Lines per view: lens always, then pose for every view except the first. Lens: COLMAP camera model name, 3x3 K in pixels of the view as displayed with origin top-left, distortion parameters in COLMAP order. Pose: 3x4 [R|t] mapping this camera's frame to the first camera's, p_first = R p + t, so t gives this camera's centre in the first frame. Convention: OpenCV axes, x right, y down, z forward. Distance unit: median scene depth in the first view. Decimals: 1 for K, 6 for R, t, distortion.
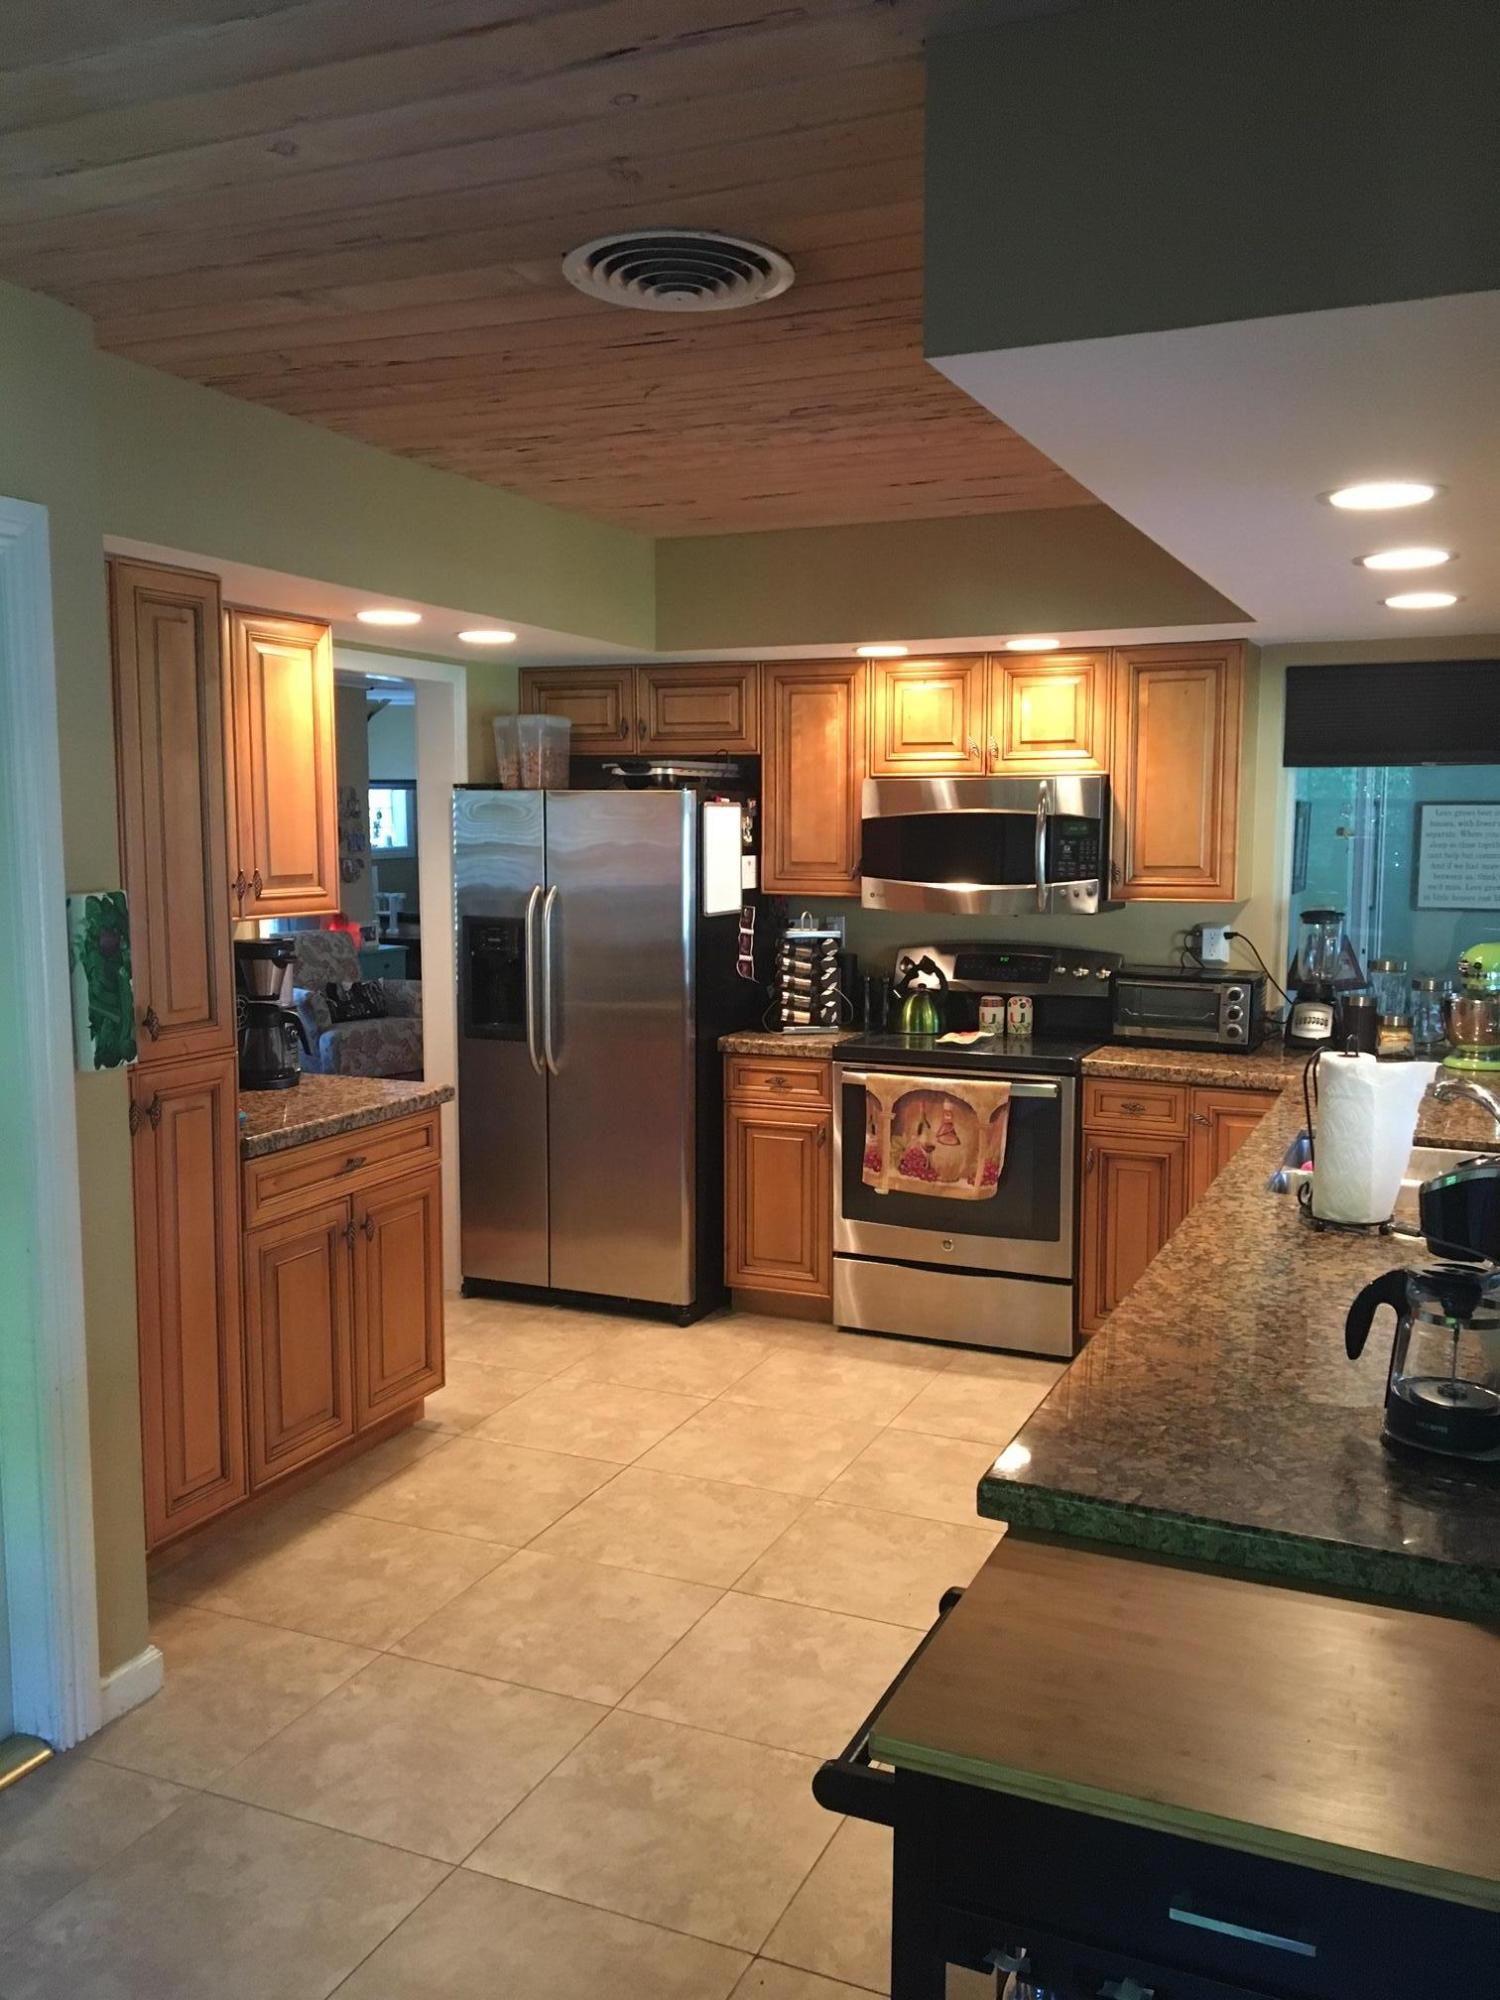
lens RADIAL K [[1687.8, 0, 750.0], [0, 1687.8, 1000.0], [0, 0, 1]] dist [0.102492, -0.188215]
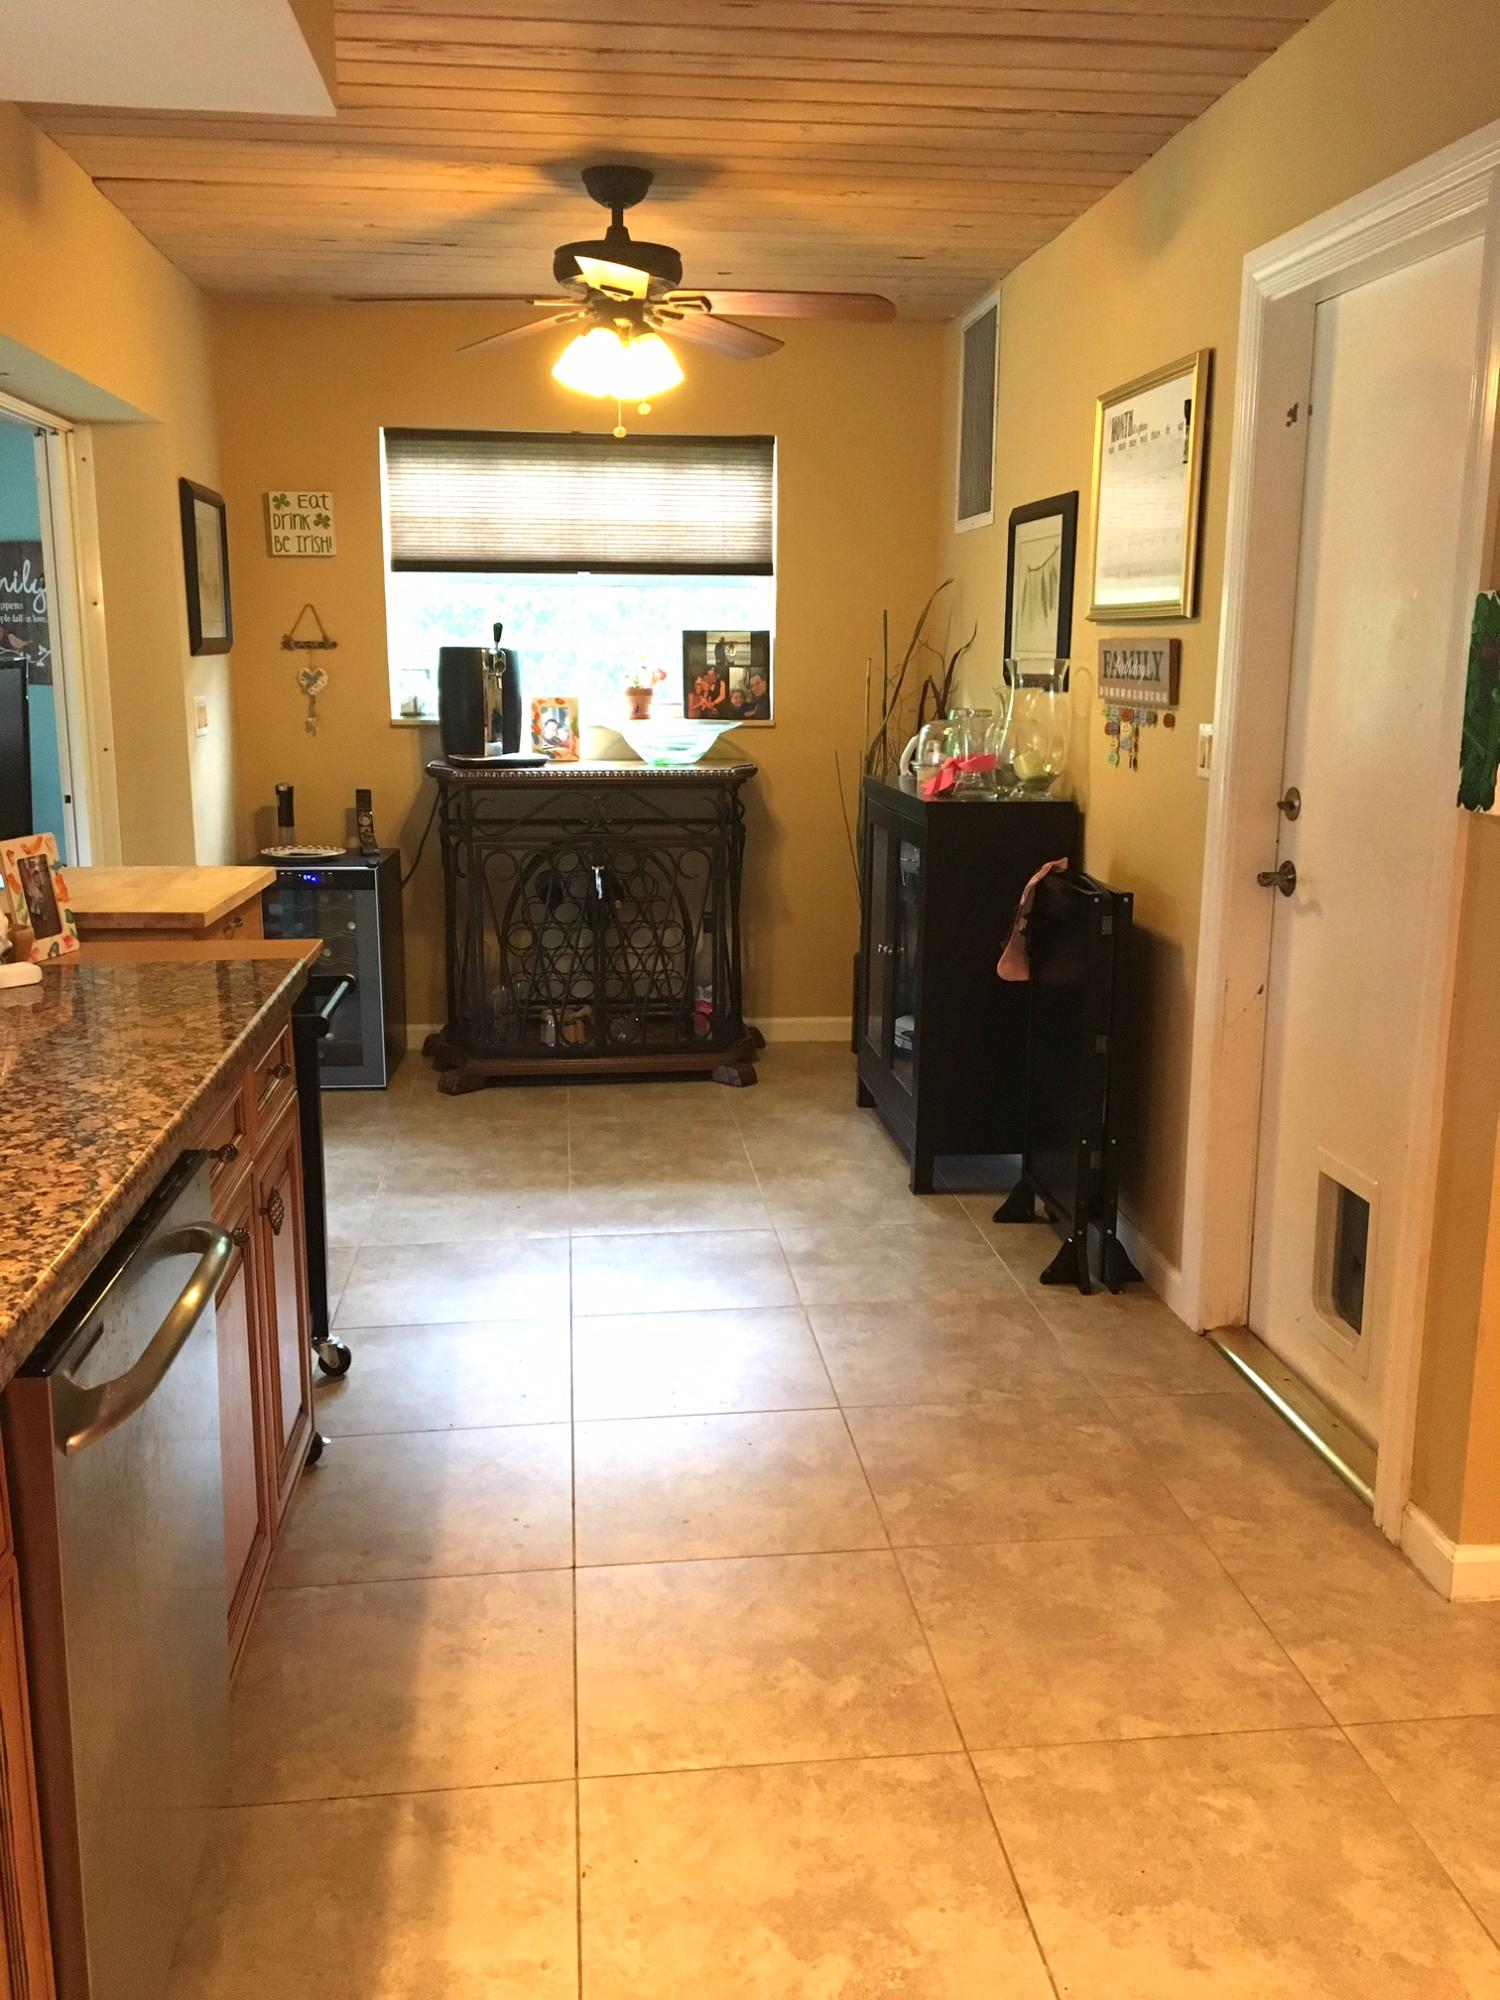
lens RADIAL K [[1687.8, 0, 750.0], [0, 1687.8, 1000.0], [0, 0, 1]] dist [0.102492, -0.188215]
pose [[-0.866355, 0.099145, -0.489488, 0.217828], [-0.058332, 0.953301, 0.296334, -0.062715], [0.496010, 0.285284, -0.820114, 0.996985]]
